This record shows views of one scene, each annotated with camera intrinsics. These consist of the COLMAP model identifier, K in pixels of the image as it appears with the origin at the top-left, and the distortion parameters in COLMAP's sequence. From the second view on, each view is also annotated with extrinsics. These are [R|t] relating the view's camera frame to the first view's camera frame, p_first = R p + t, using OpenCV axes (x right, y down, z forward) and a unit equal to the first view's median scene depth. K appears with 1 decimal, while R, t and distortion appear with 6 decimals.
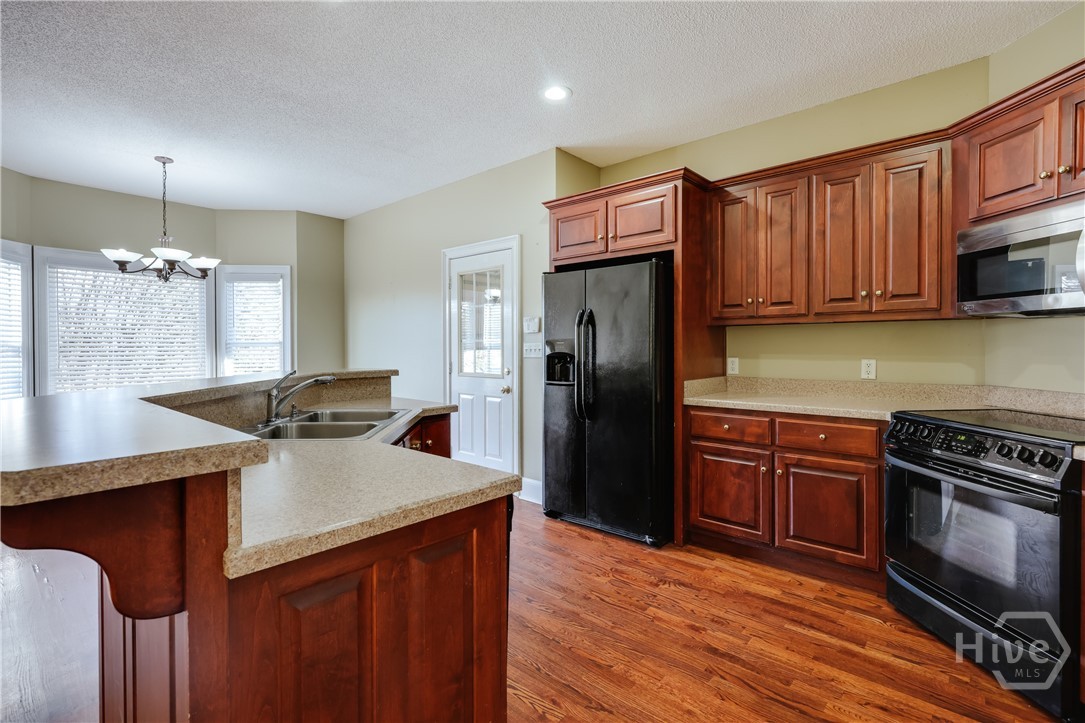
lens RADIAL K [[505.4, 0, 542.5], [0, 505.4, 361.5], [0, 0, 1]] dist [0.001319, 0.000236]
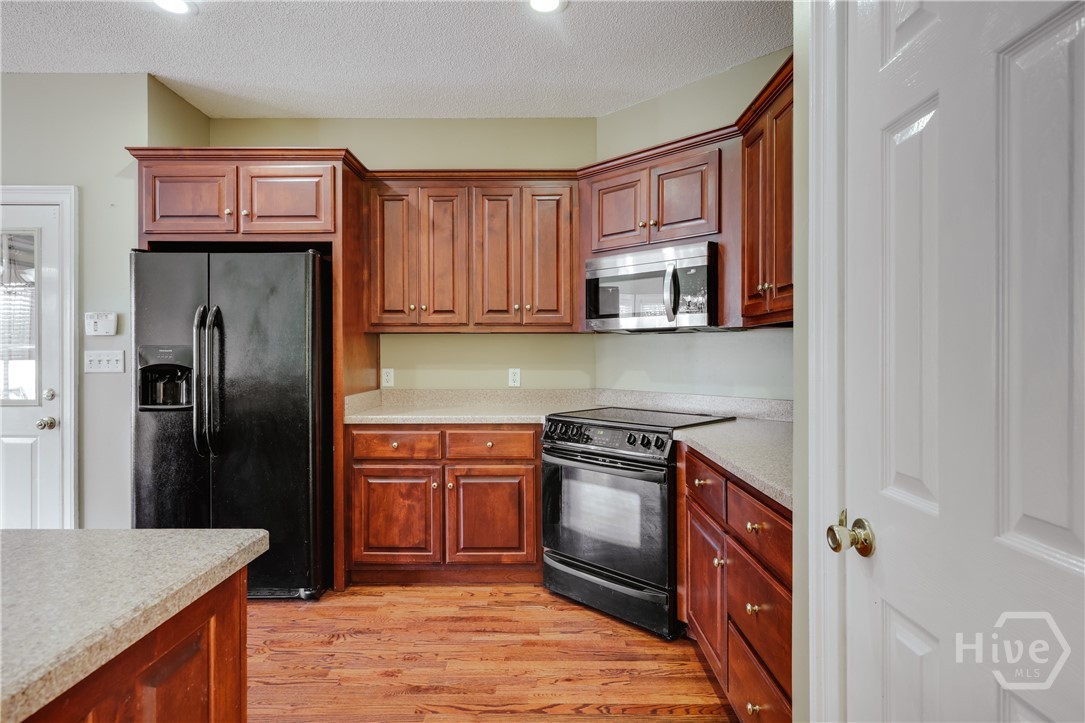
lens RADIAL K [[586.5, 0, 542.7], [0, 586.5, 366.6], [0, 0, 1]] dist [0.000648, 0.000960]
pose [[0.747417, -0.011034, 0.664263, -0.144297], [0.018522, 0.999819, -0.004234, -0.001547], [-0.664097, 0.015468, 0.747487, 0.036682]]
